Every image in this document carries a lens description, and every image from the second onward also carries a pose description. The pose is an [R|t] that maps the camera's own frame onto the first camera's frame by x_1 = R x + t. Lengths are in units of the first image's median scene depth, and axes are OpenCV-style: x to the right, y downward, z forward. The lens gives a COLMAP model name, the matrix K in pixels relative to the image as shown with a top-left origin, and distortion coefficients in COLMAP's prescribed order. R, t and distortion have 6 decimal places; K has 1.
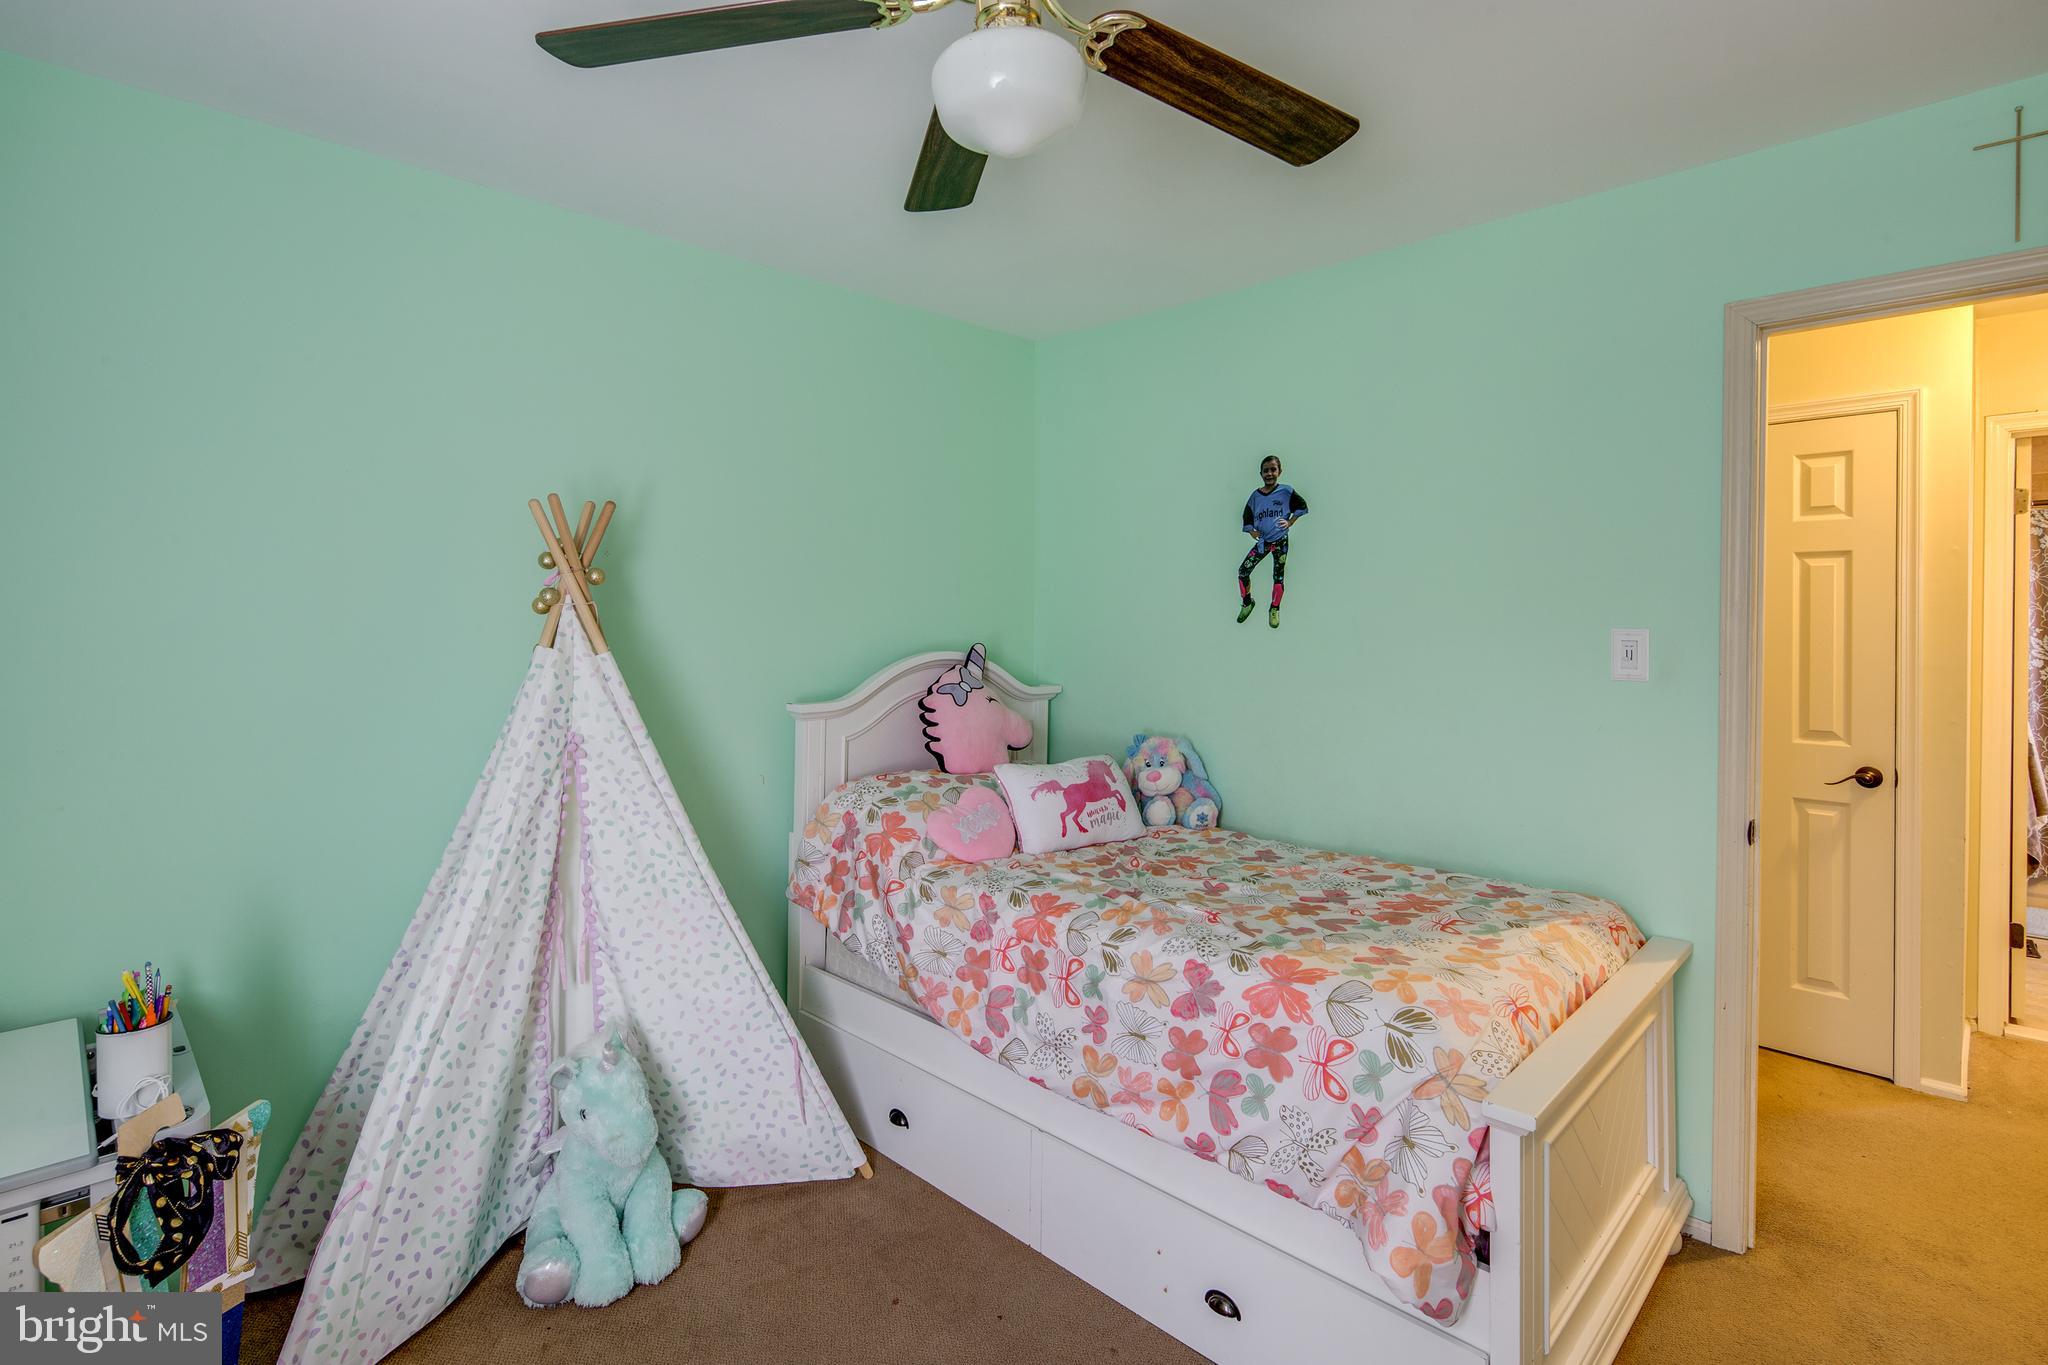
lens RADIAL K [[991.5, 0, 1025.7], [0, 991.5, 616.7], [0, 0, 1]] dist [0.001426, -0.000879]
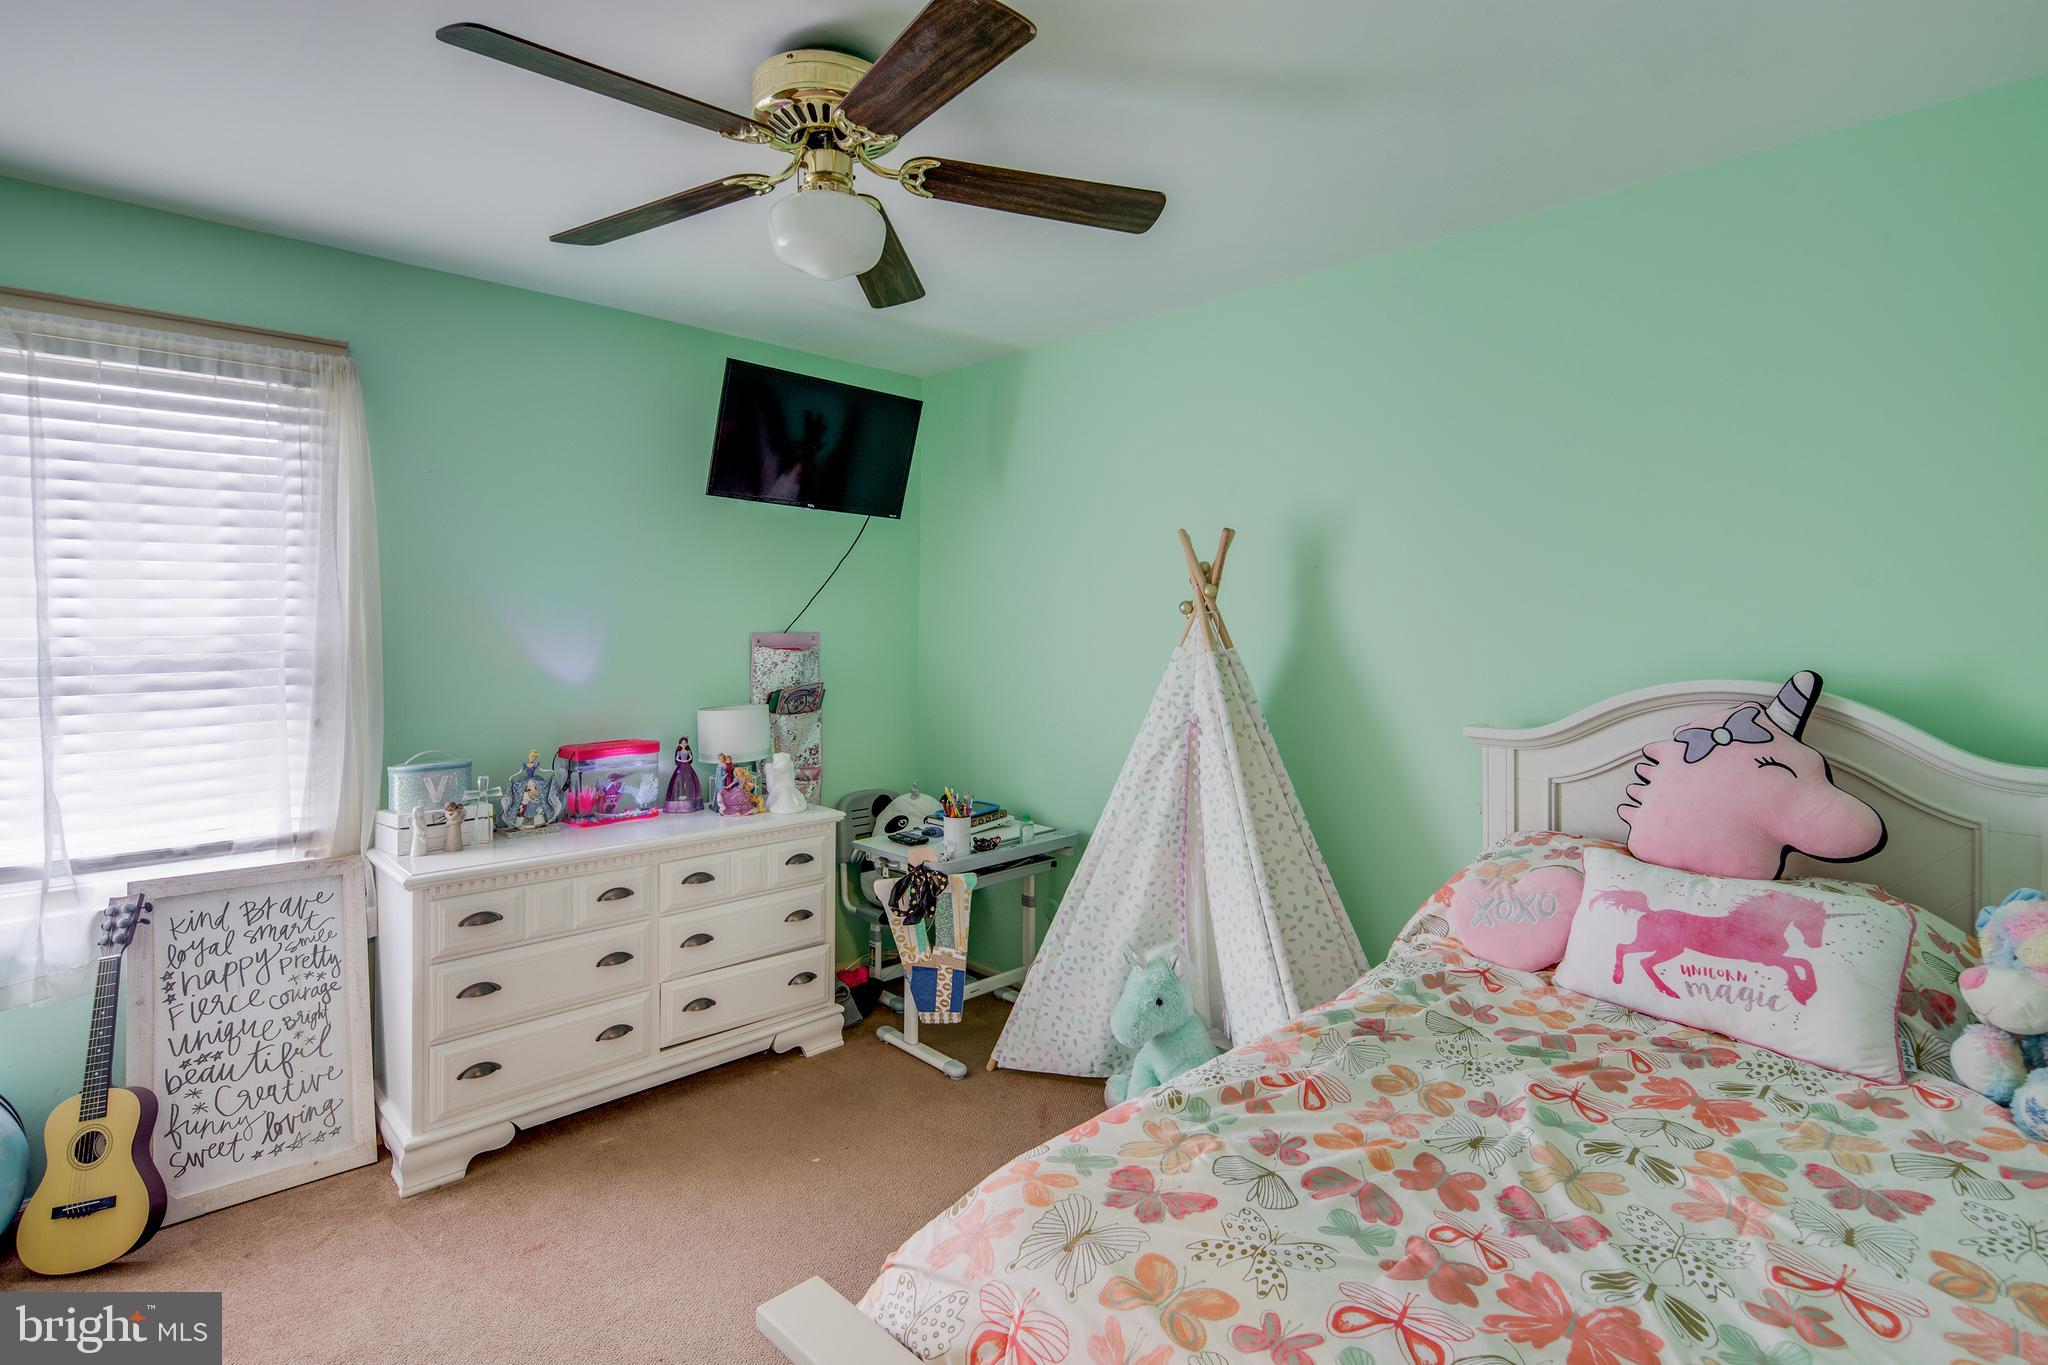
lens RADIAL K [[991.5, 0, 1025.7], [0, 991.5, 616.7], [0, 0, 1]] dist [0.001426, -0.000879]
pose [[-0.009778, -0.005350, -0.999938, 0.789696], [-0.005716, 0.999970, -0.005295, -0.000056], [0.999936, 0.005664, -0.009809, 0.763777]]
